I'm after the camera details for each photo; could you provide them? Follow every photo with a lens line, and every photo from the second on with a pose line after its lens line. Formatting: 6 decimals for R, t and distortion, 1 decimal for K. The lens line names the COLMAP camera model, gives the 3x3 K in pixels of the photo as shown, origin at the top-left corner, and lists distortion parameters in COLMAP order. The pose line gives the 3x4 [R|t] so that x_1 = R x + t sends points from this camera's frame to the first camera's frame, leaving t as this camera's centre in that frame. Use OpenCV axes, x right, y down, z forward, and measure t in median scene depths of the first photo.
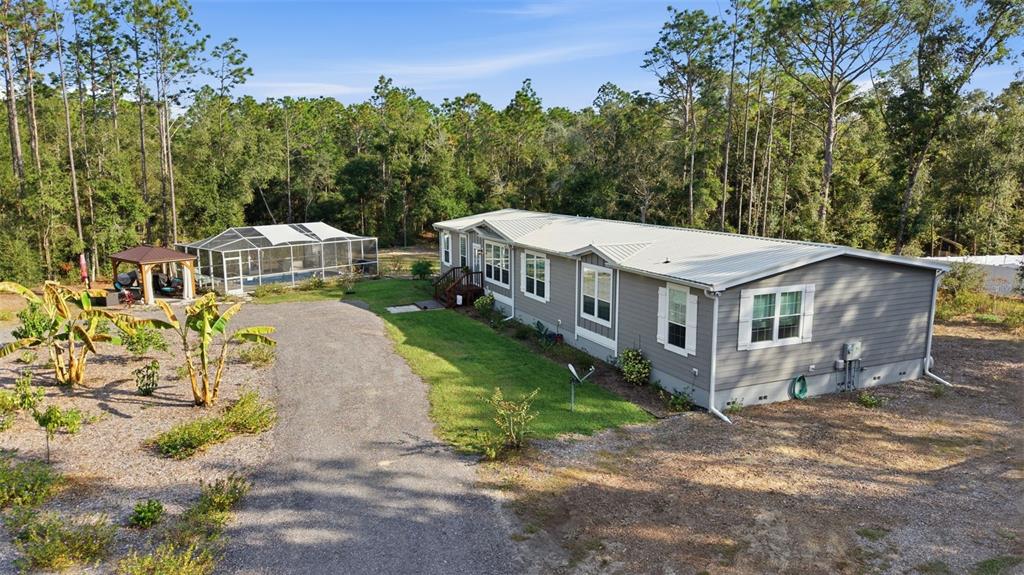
lens RADIAL K [[685.1, 0, 510.7], [0, 685.1, 284.3], [0, 0, 1]] dist [0.018240, -0.021136]
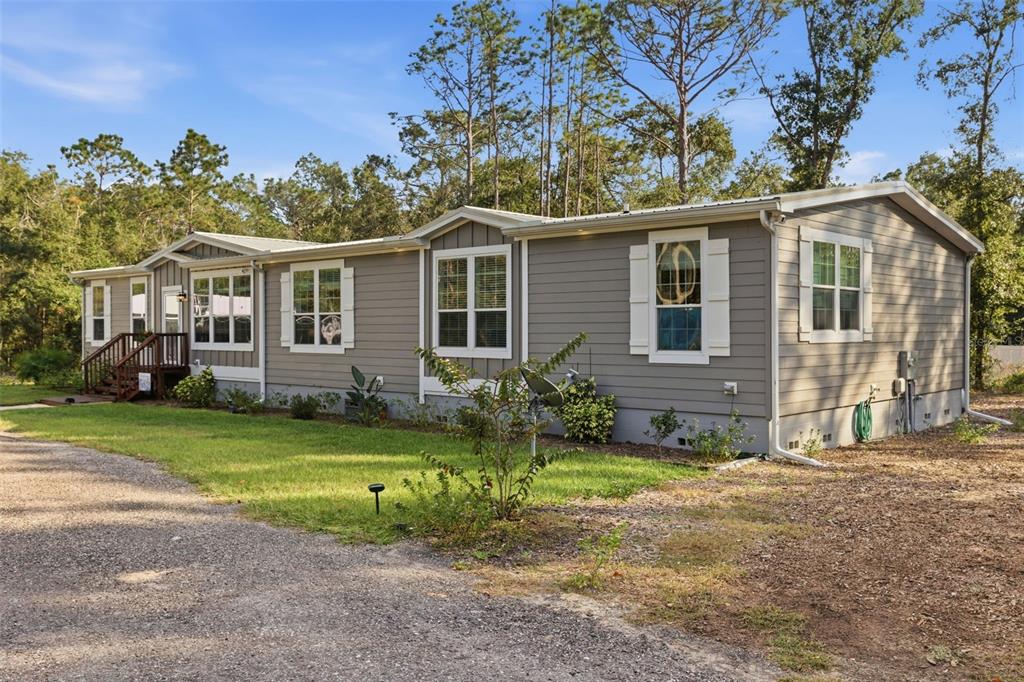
lens RADIAL K [[894.0, 0, 535.3], [0, 894.0, 326.0], [0, 0, 1]] dist [-0.005889, -0.004904]
pose [[0.909292, -0.002544, 0.416150, -0.073803], [0.071300, 0.986148, -0.149763, 0.087602], [-0.410005, 0.165850, 0.896878, 0.229897]]
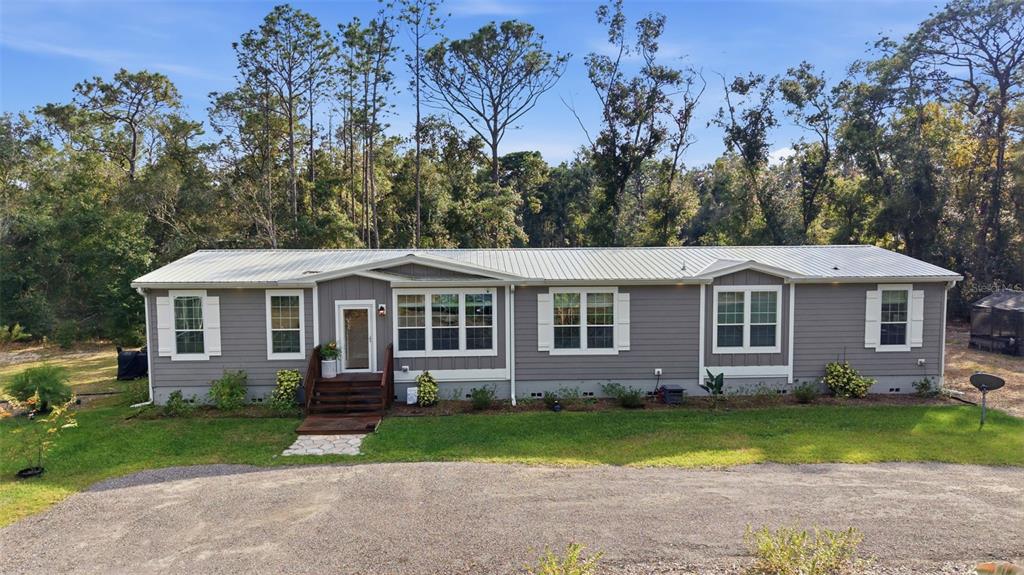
lens RADIAL K [[685.1, 0, 516.9], [0, 685.1, 280.6], [0, 0, 1]] dist [0.018240, -0.021136]
pose [[0.360793, -0.065046, 0.930375, -0.486919], [0.155887, 0.987737, 0.008605, -0.054277], [-0.919526, 0.141929, 0.366509, 0.596918]]
